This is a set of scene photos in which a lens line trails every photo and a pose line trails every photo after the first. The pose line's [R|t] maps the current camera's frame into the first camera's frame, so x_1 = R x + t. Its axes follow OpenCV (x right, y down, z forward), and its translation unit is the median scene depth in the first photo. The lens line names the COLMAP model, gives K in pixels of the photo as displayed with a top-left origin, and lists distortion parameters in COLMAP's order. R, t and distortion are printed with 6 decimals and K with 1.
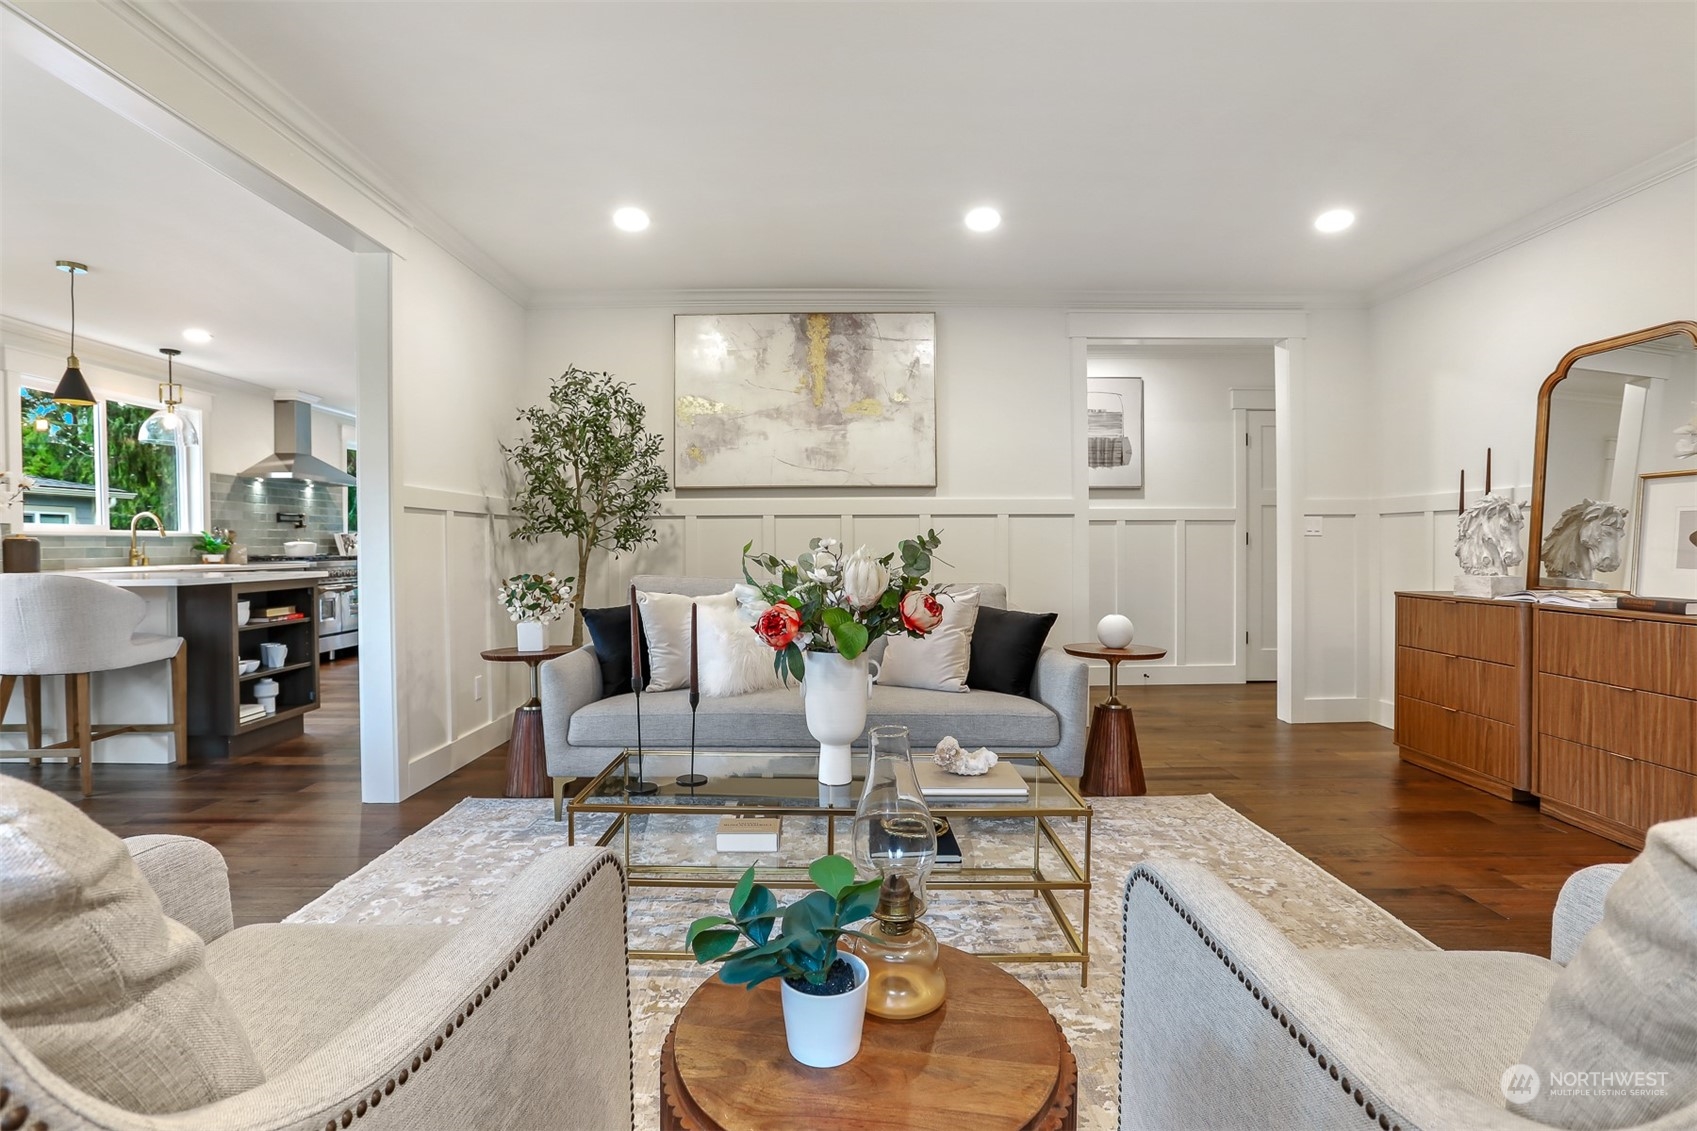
lens RADIAL K [[834.2, 0, 854.1], [0, 834.2, 545.7], [0, 0, 1]] dist [-0.030444, 0.000791]
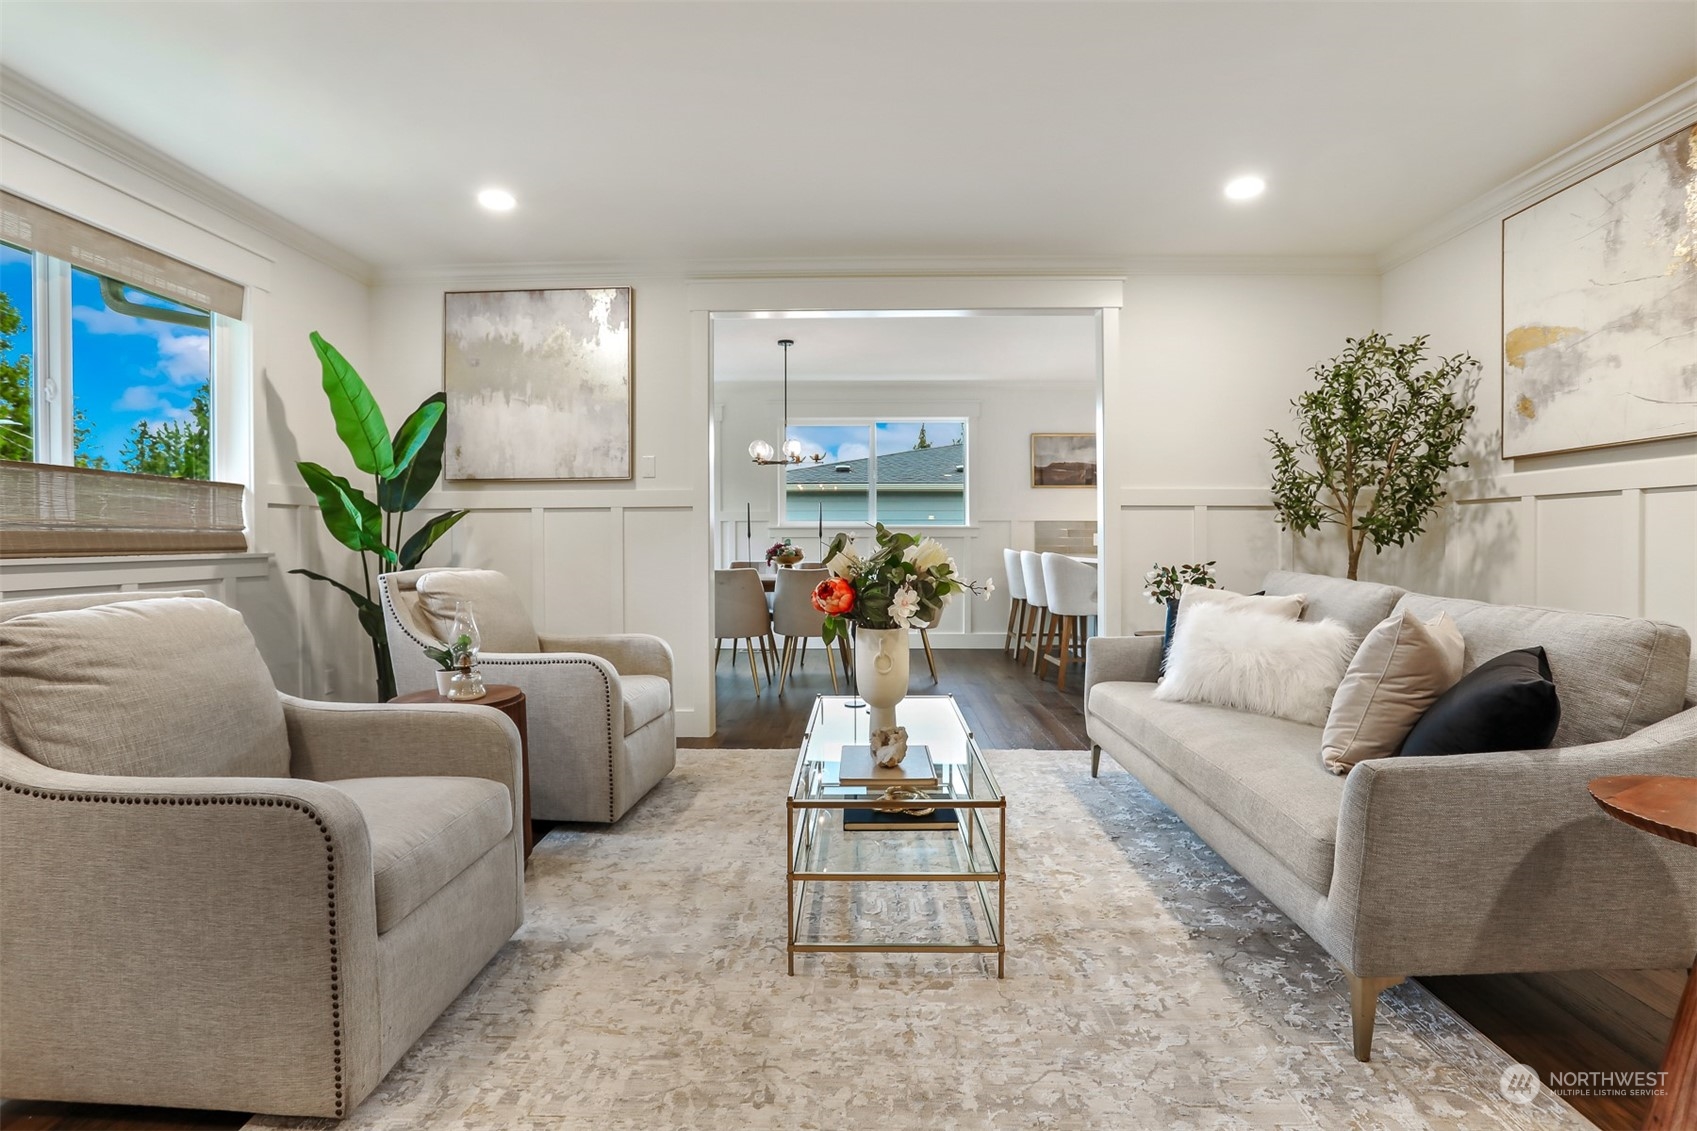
lens RADIAL K [[821.9, 0, 841.9], [0, 821.9, 543.3], [0, 0, 1]] dist [-0.029017, 0.018024]
pose [[-0.035002, 0.009581, -0.999341, 0.511439], [0.000611, 0.999954, 0.009566, -0.002854], [0.999387, -0.000275, -0.035007, 0.440746]]
